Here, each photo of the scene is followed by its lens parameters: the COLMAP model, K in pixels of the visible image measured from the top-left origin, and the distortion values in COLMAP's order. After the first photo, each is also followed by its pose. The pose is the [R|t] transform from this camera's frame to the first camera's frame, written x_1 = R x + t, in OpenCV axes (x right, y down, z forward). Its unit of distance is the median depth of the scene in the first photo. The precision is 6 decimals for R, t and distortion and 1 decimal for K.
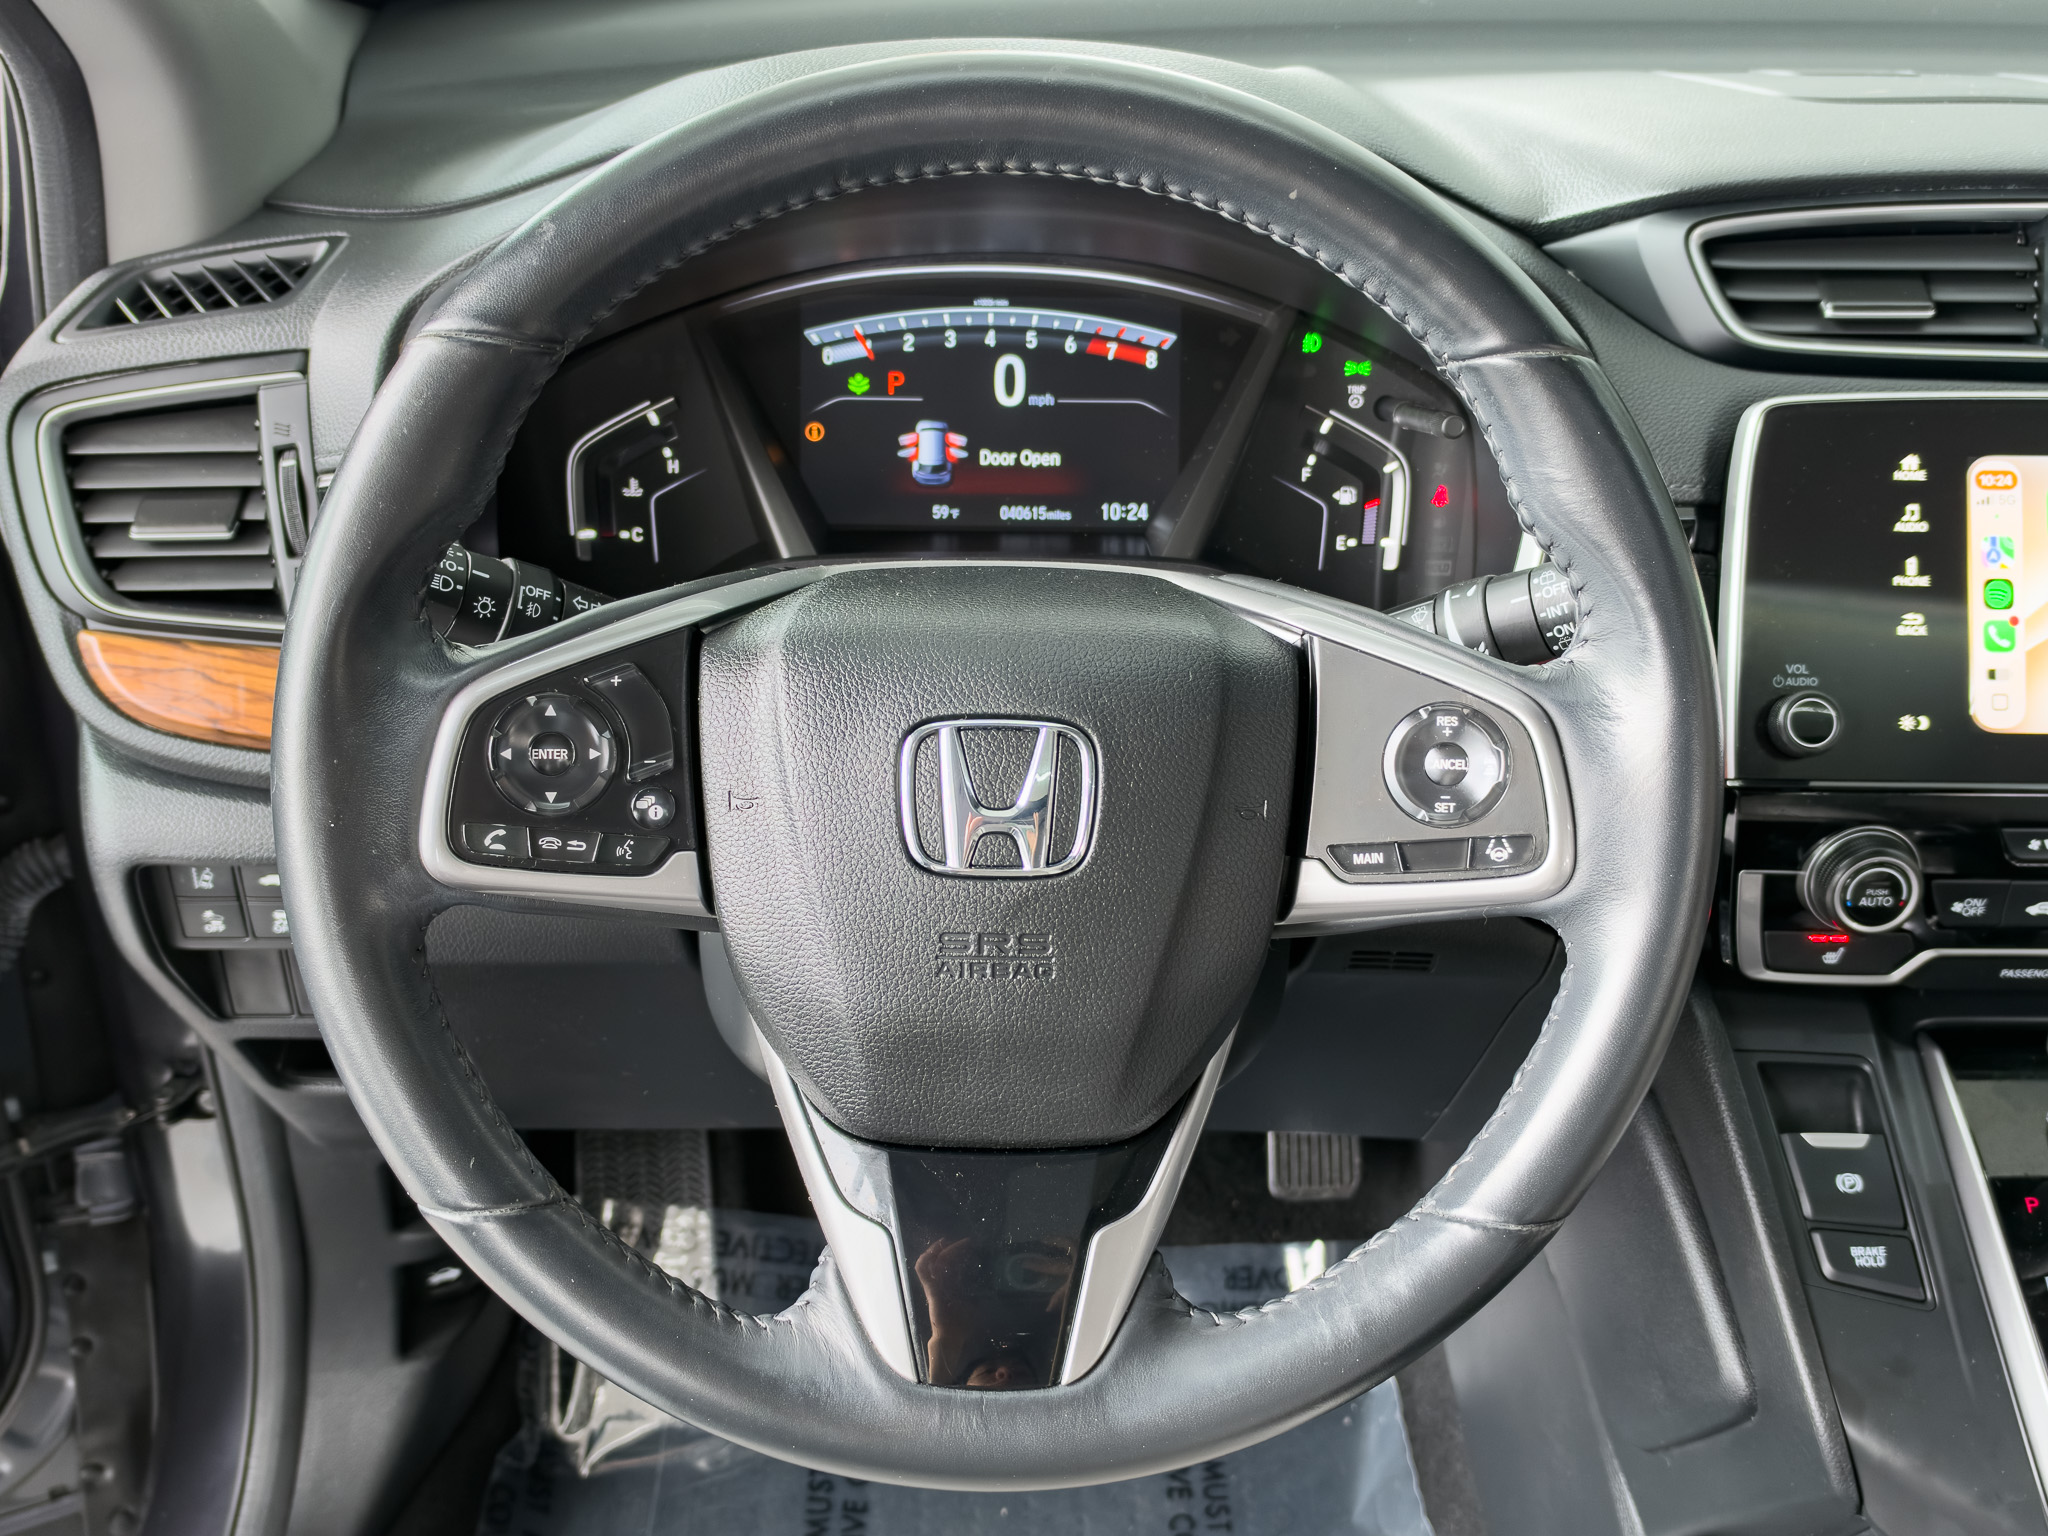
lens RADIAL K [[2158.1, 0, 1037.5], [0, 2158.1, 872.0], [0, 0, 1]] dist [0.001239, 0.000000]
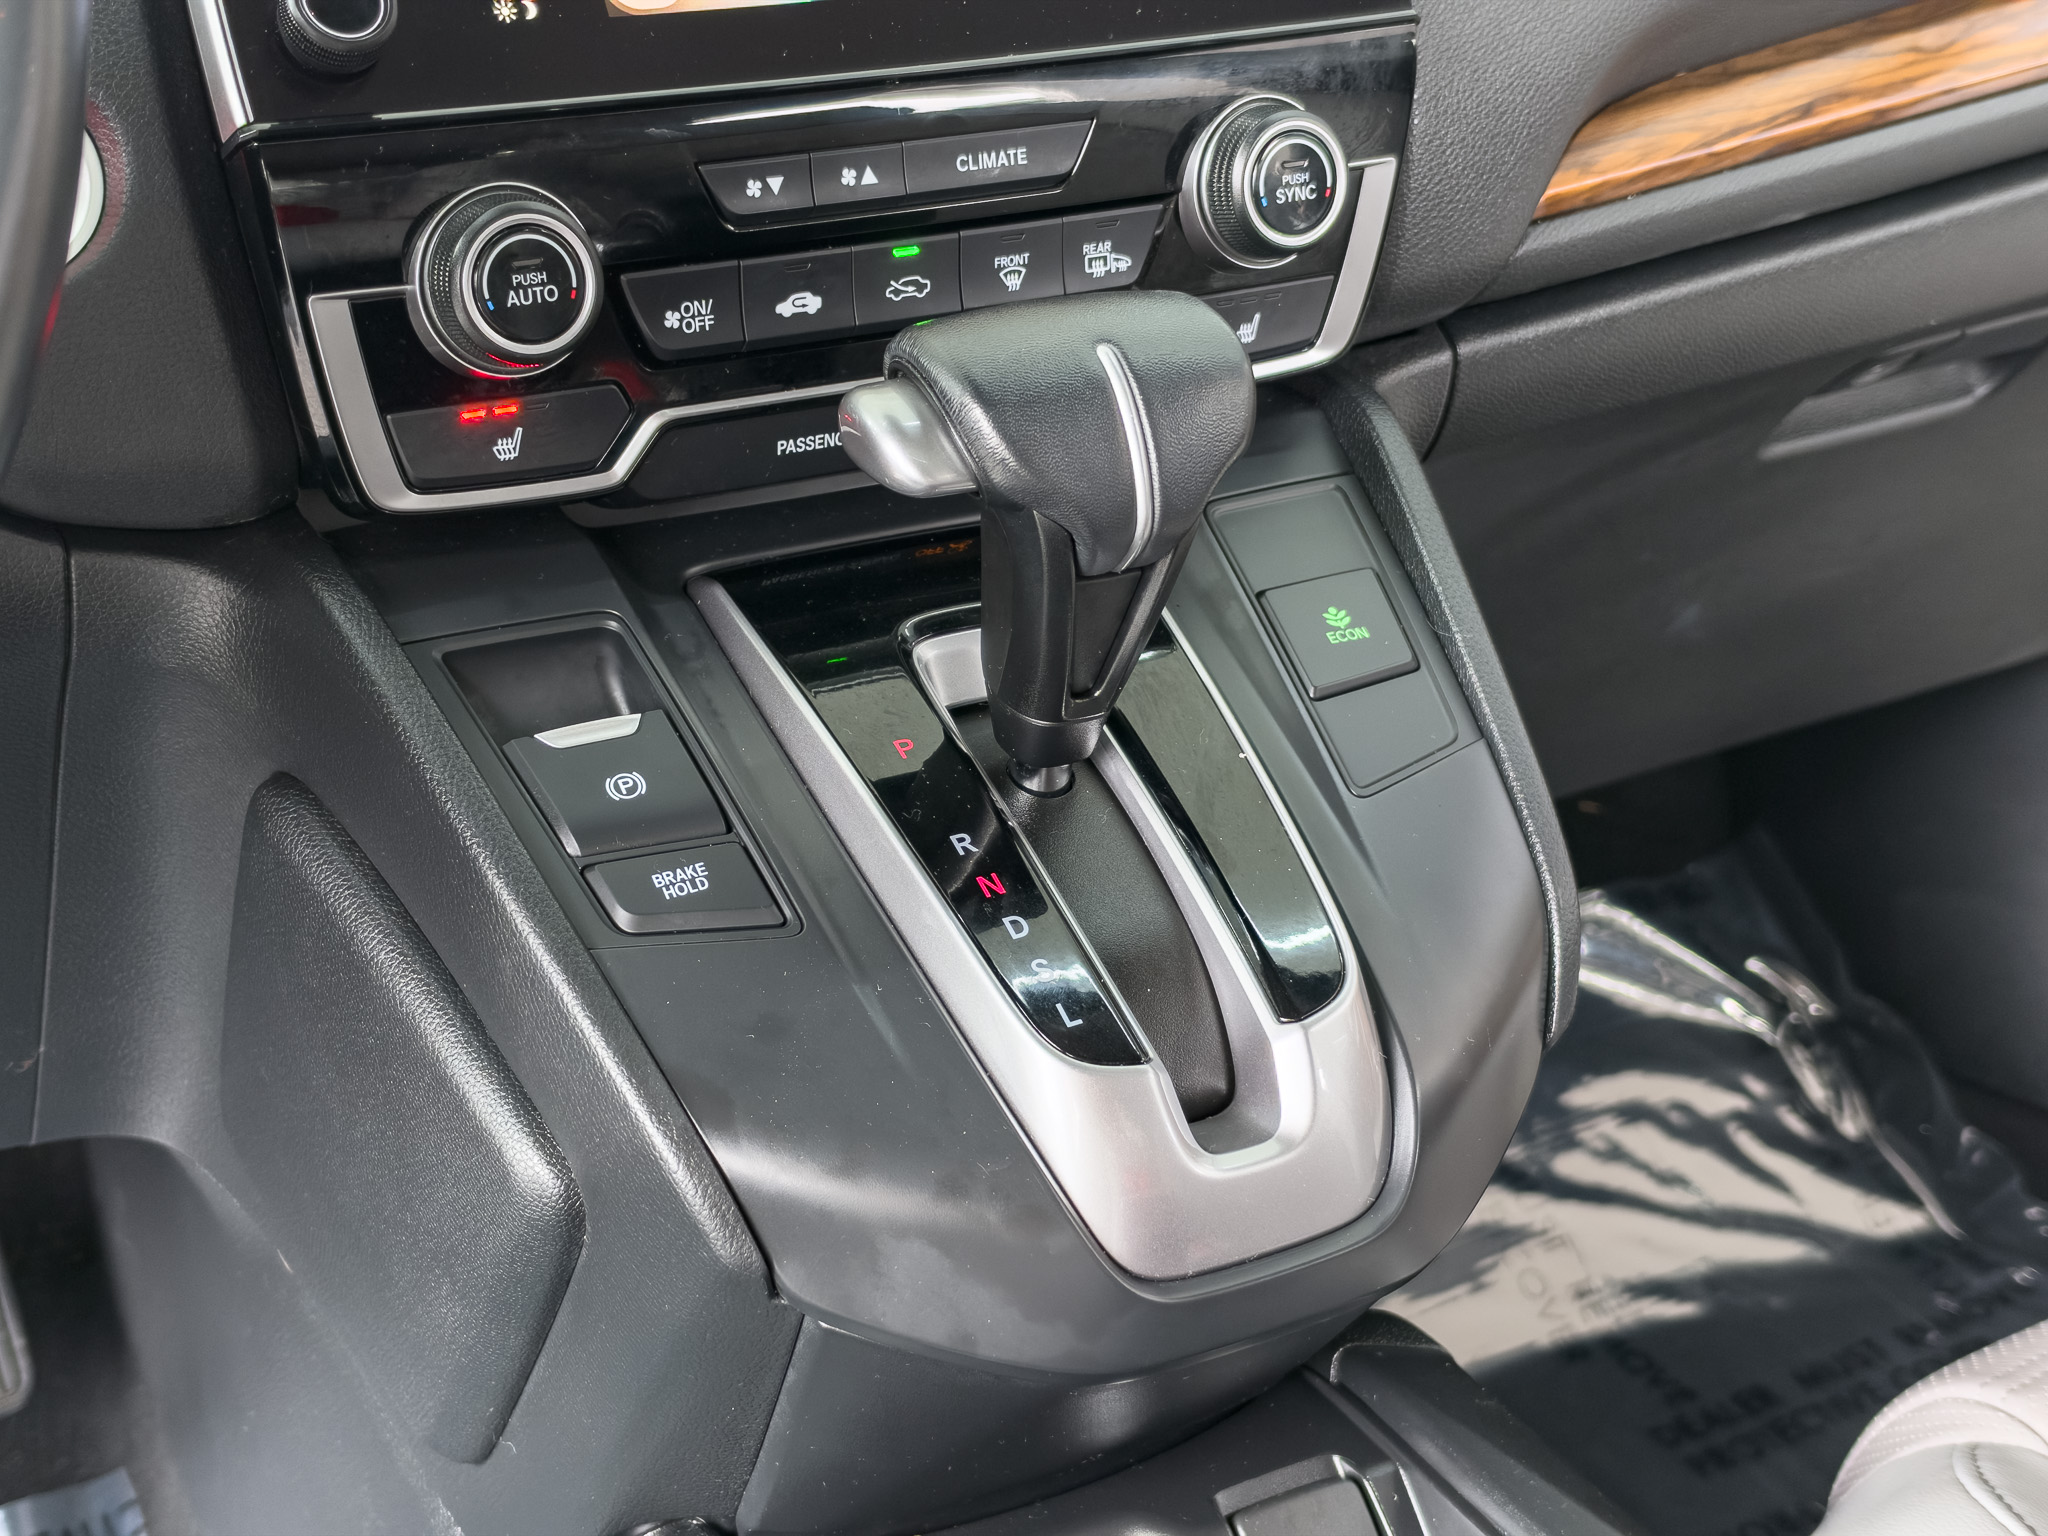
lens RADIAL K [[2919.3, 0, 1006.6], [0, 2919.3, 786.1], [0, 0, 1]] dist [0.123110, 0.000000]
pose [[0.879005, -0.205510, 0.430252, 0.103943], [0.270563, 0.957986, -0.095178, 0.213370], [-0.392615, 0.200072, 0.897677, 0.201523]]
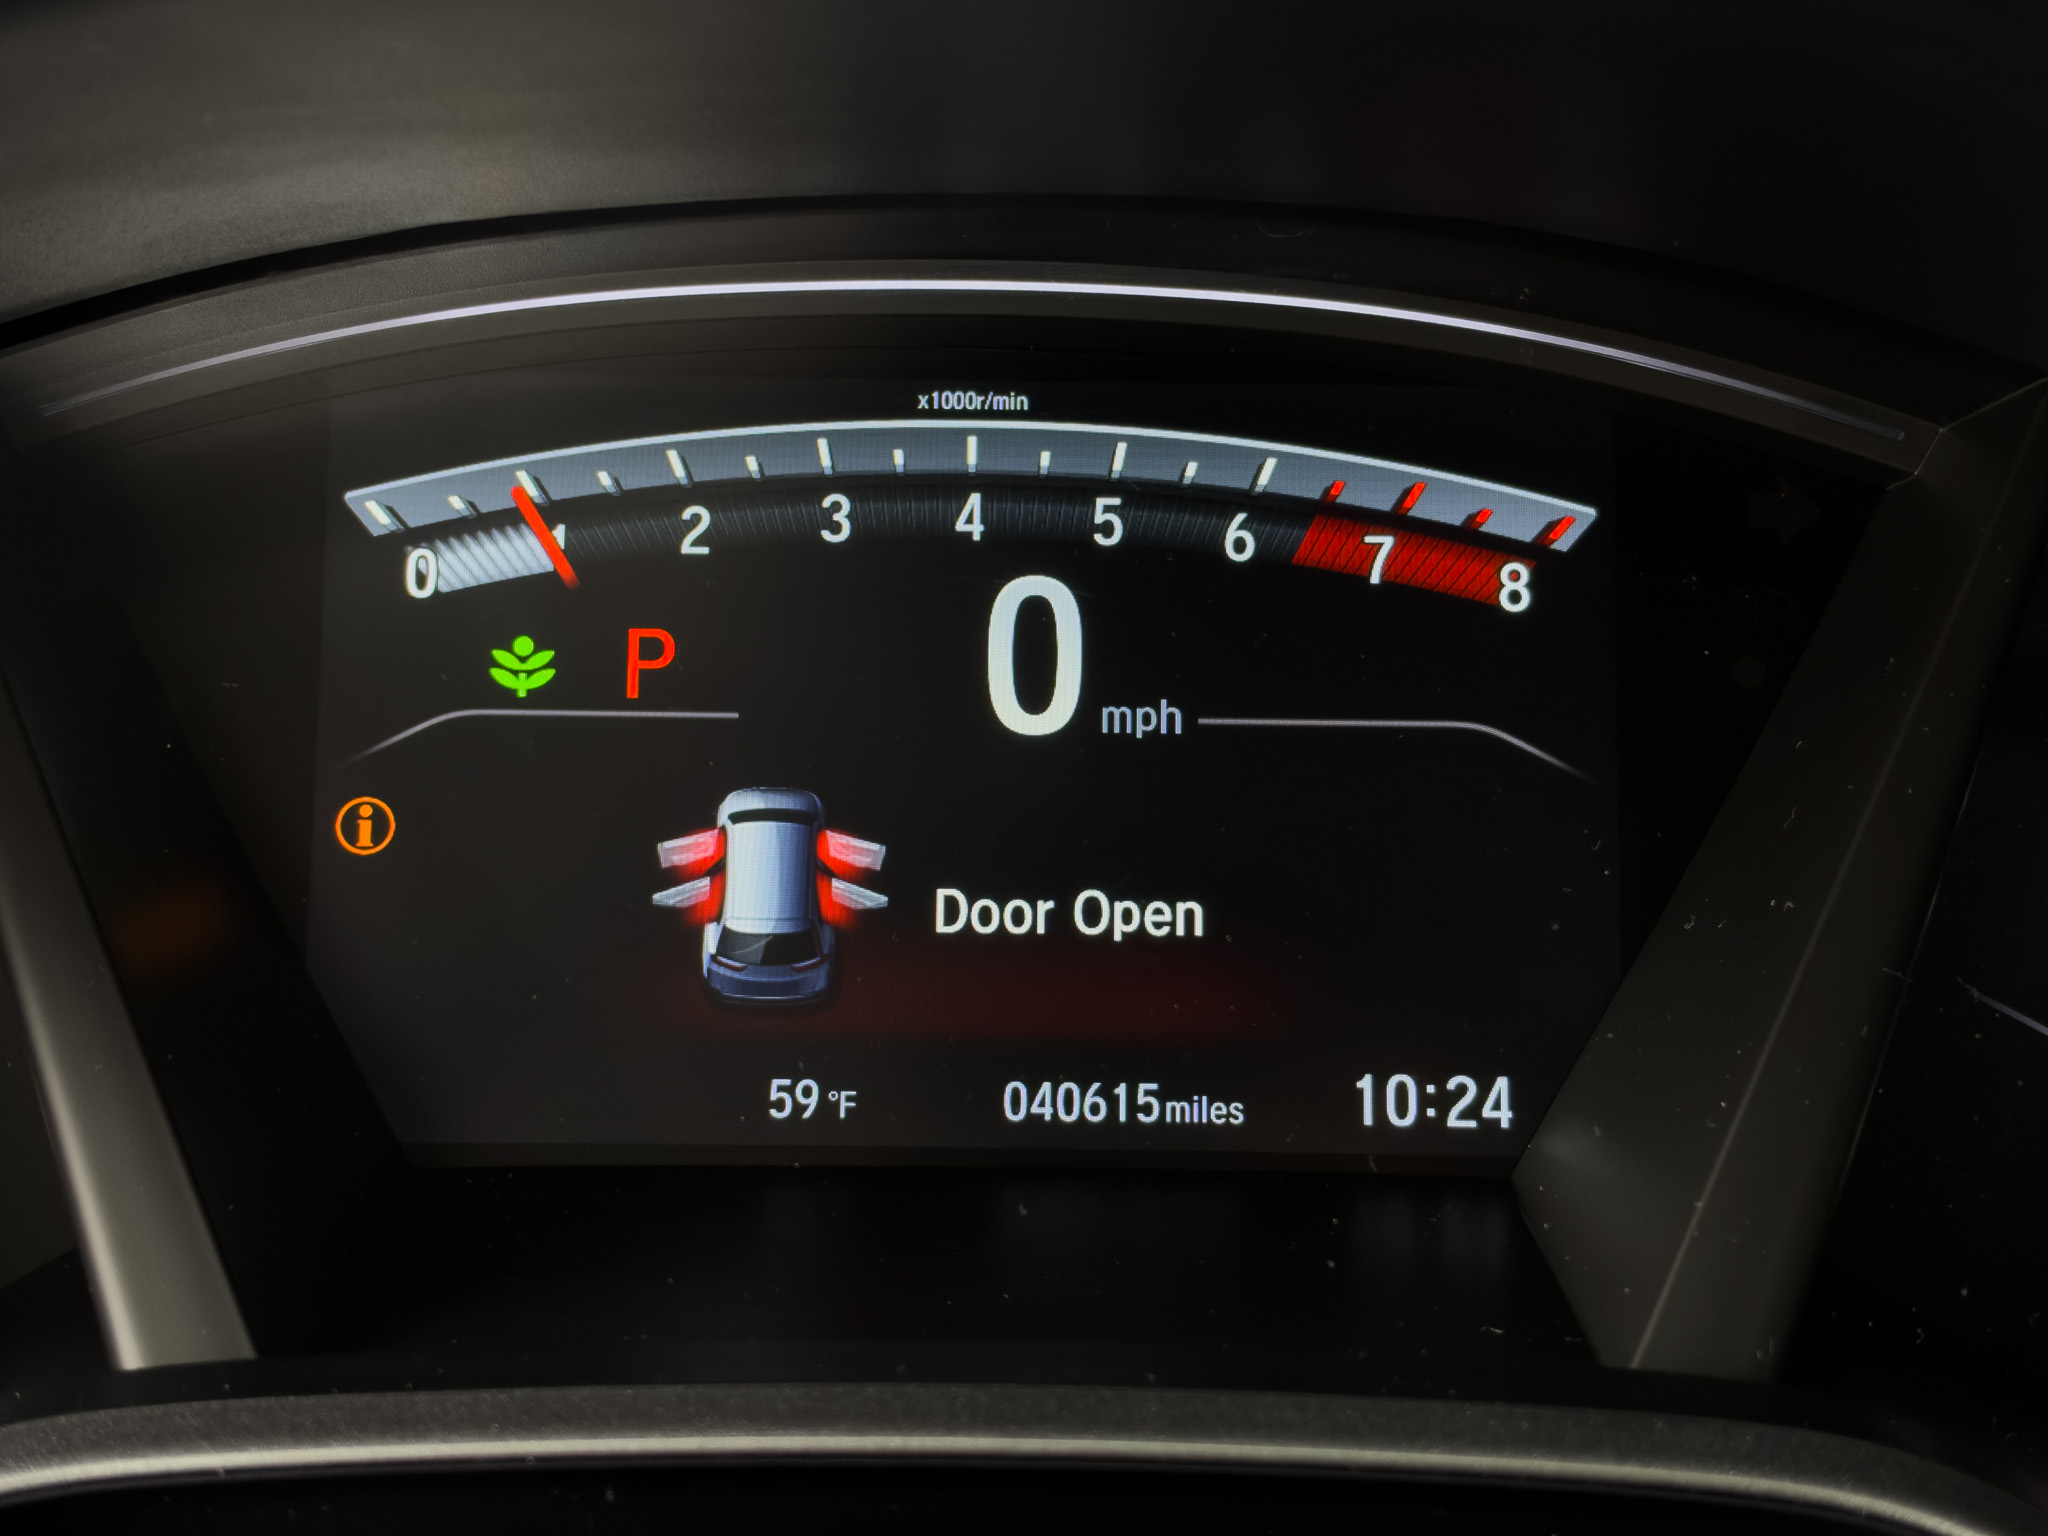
lens RADIAL K [[2919.3, 0, 1021.3], [0, 2919.3, 767.0], [0, 0, 1]] dist [0.123110, 0.000000]
pose [[0.999847, 0.001764, -0.017432, -0.007714], [-0.004764, 0.984802, -0.173616, -0.143772], [0.016860, 0.173672, 0.984659, 0.611249]]
